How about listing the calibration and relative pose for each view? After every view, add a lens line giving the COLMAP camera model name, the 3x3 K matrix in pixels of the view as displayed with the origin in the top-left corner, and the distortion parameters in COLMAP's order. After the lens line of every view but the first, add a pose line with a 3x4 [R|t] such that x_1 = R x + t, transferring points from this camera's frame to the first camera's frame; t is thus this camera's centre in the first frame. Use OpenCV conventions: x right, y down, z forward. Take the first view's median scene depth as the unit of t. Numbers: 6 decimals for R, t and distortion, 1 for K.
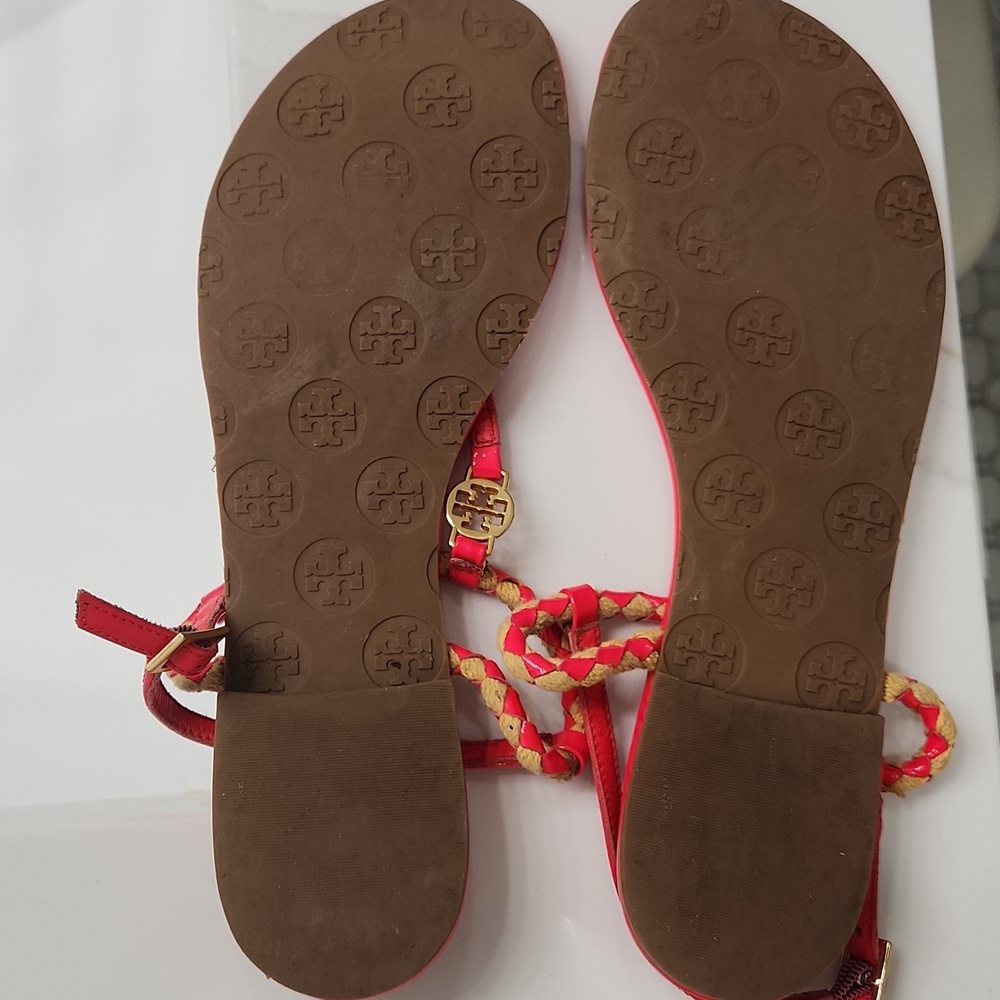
lens RADIAL K [[1381.7, 0, 496.1], [0, 1381.7, 496.5], [0, 0, 1]] dist [0.030880, 0.000000]
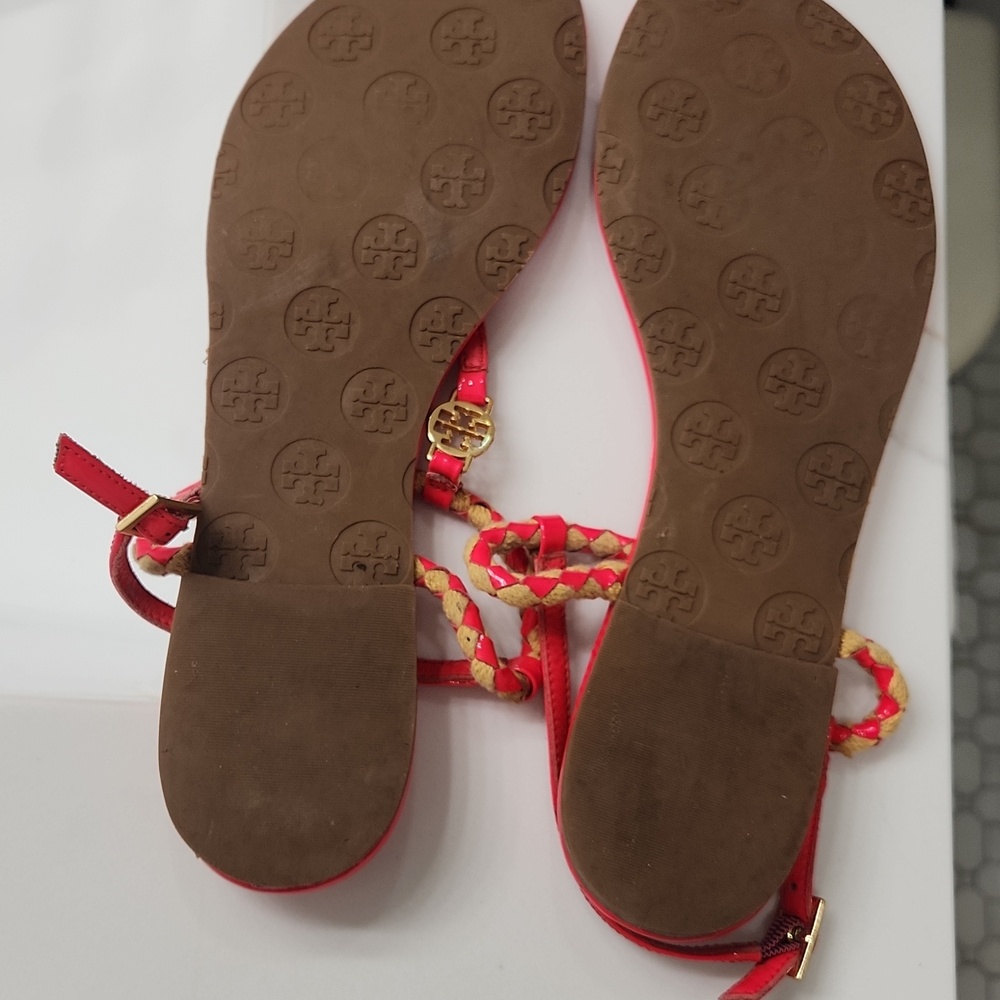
lens RADIAL K [[1381.7, 0, 482.9], [0, 1381.7, 463.0], [0, 0, 1]] dist [0.030880, 0.000000]
pose [[0.994110, 0.108369, -0.001497, 0.008745], [-0.108165, 0.991184, -0.076518, 0.110897], [-0.006808, 0.076230, 0.997067, -0.011293]]
